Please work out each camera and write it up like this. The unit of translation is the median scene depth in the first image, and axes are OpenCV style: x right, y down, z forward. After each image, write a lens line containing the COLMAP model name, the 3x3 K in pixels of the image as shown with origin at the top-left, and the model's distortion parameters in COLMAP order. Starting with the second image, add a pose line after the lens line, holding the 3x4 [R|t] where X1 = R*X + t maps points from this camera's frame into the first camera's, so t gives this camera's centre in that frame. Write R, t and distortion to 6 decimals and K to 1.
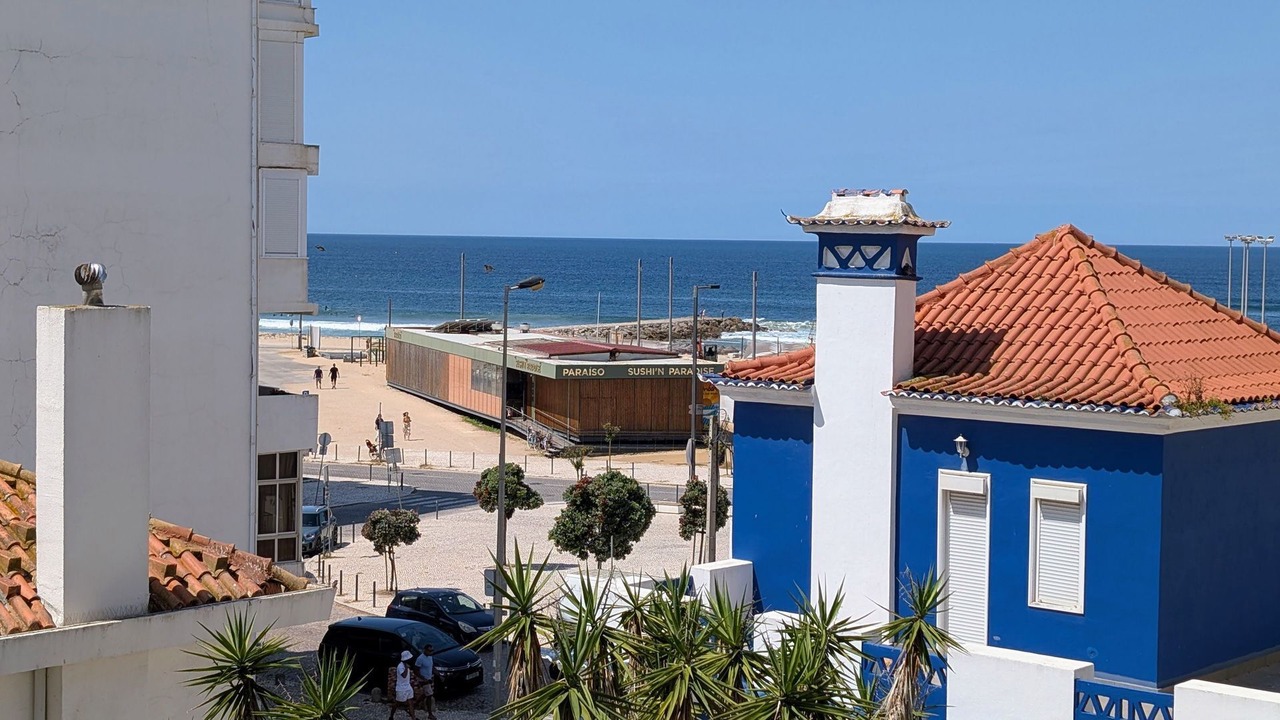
lens RADIAL K [[2142.1, 0, 640.0], [0, 2142.1, 360.0], [0, 0, 1]] dist [0.051915, 0.320427]
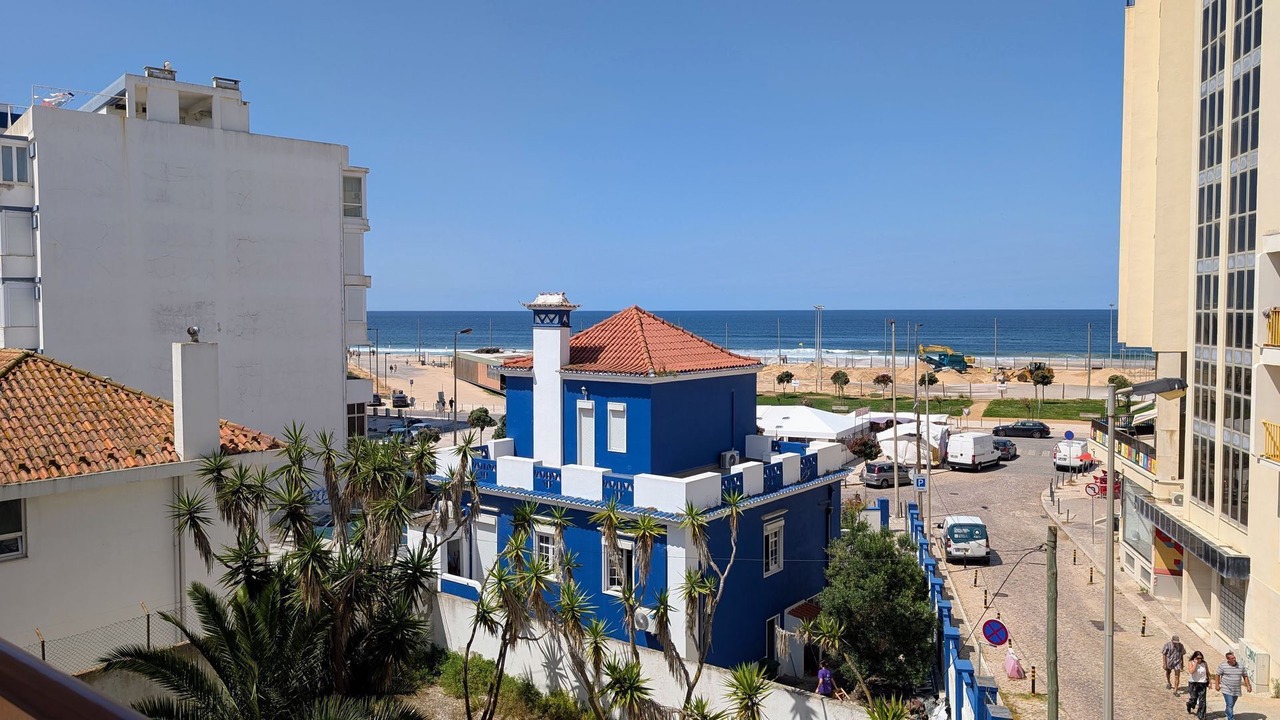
lens RADIAL K [[917.6, 0, 640.0], [0, 917.6, 360.0], [0, 0, 1]] dist [-0.002931, -0.004280]
pose [[0.995967, -0.020472, 0.087352, 0.116764], [0.020717, 0.999784, -0.001898, 0.006145], [-0.087295, 0.003700, 0.996176, -0.110519]]
